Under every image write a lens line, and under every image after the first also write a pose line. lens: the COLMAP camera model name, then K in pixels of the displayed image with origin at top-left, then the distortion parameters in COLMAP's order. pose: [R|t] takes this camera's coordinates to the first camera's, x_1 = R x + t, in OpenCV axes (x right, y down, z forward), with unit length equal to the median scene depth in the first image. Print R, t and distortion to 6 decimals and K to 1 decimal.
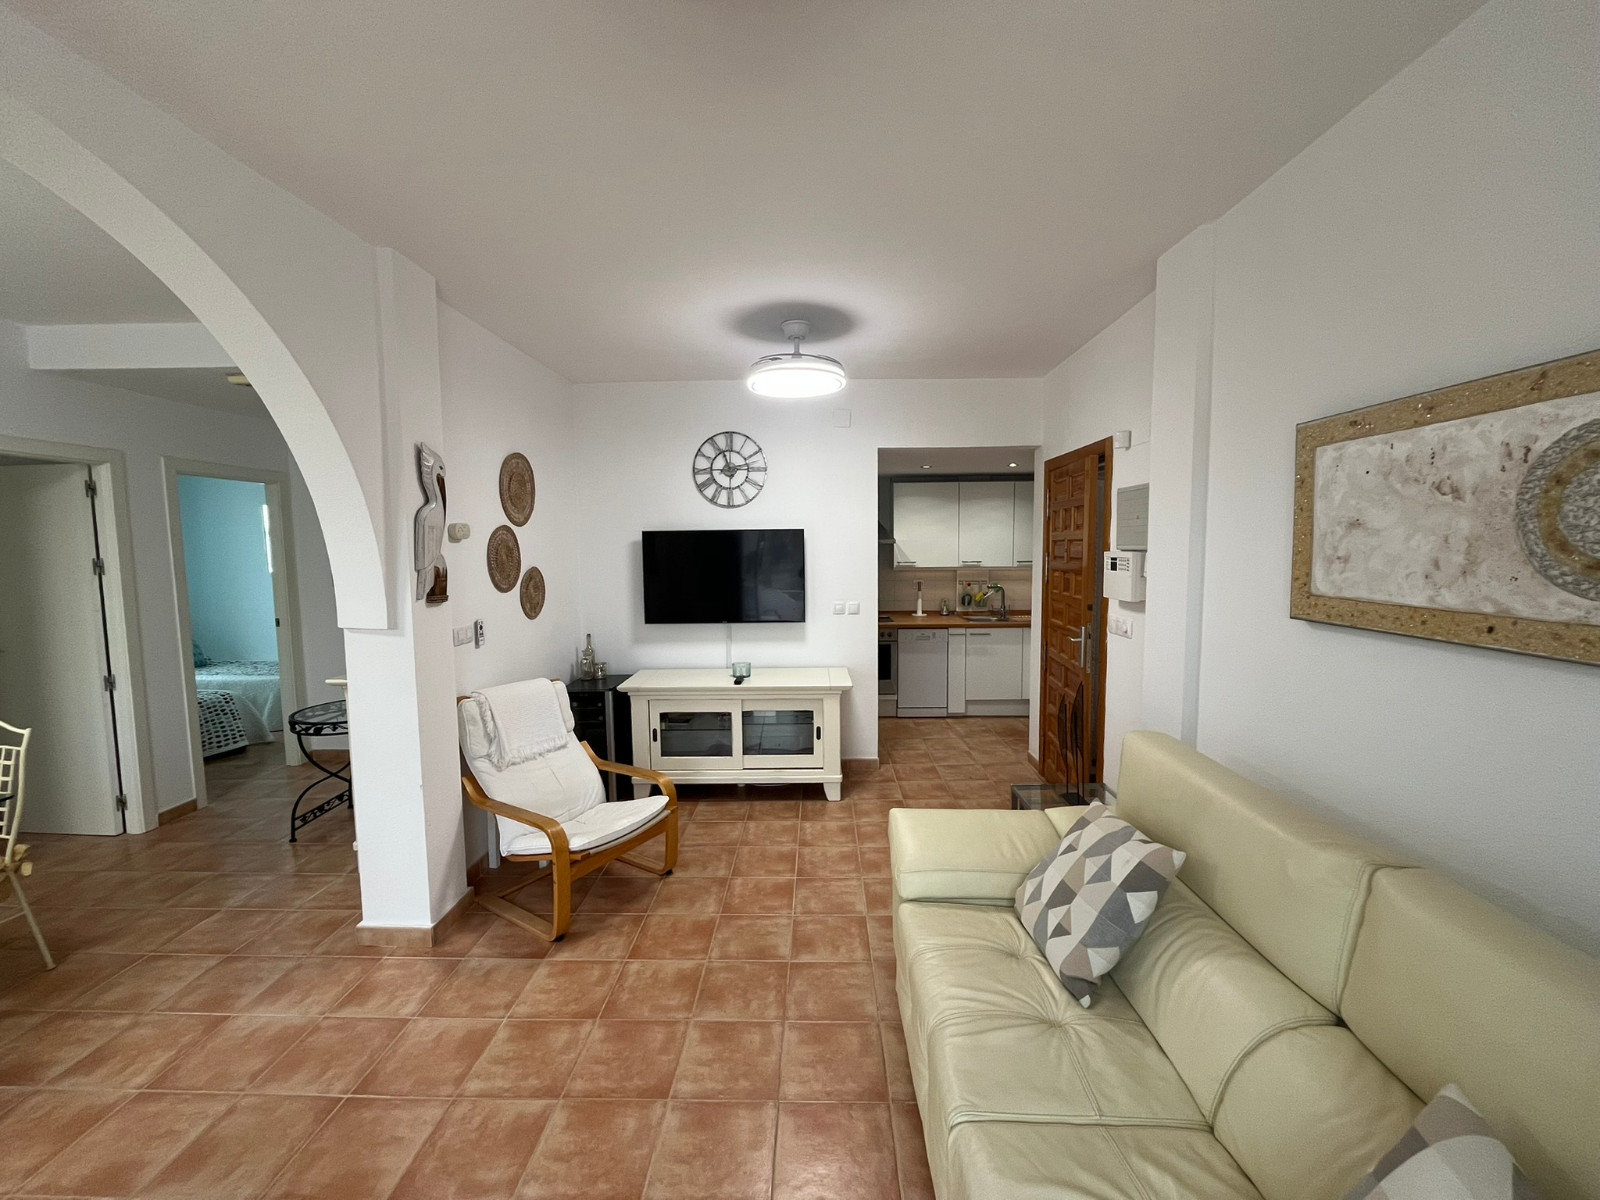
lens RADIAL K [[647.6, 0, 801.0], [0, 647.6, 603.6], [0, 0, 1]] dist [-0.003989, -0.000543]
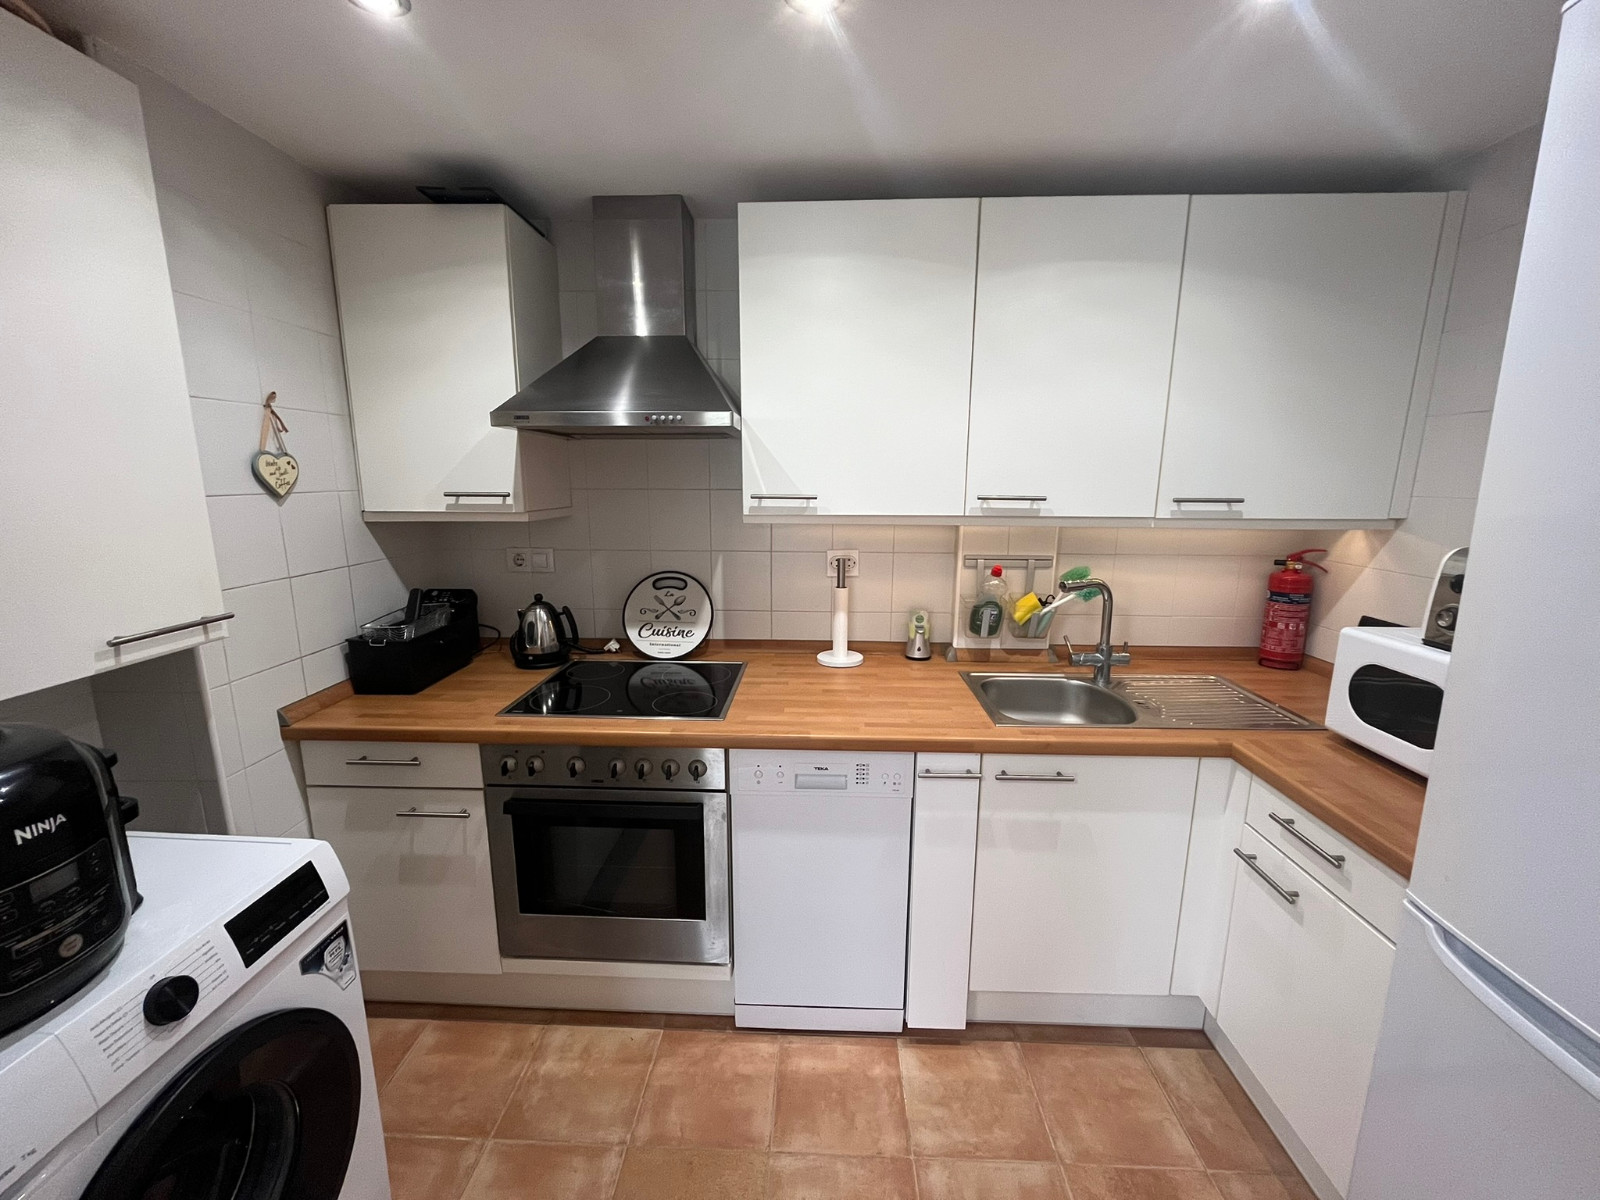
lens RADIAL K [[647.6, 0, 793.9], [0, 647.6, 600.2], [0, 0, 1]] dist [-0.003989, -0.000543]
pose [[0.999763, 0.018353, -0.011694, 0.163456], [-0.017081, 0.994752, 0.100875, -0.045225], [0.013484, -0.100652, 0.994830, 0.677348]]
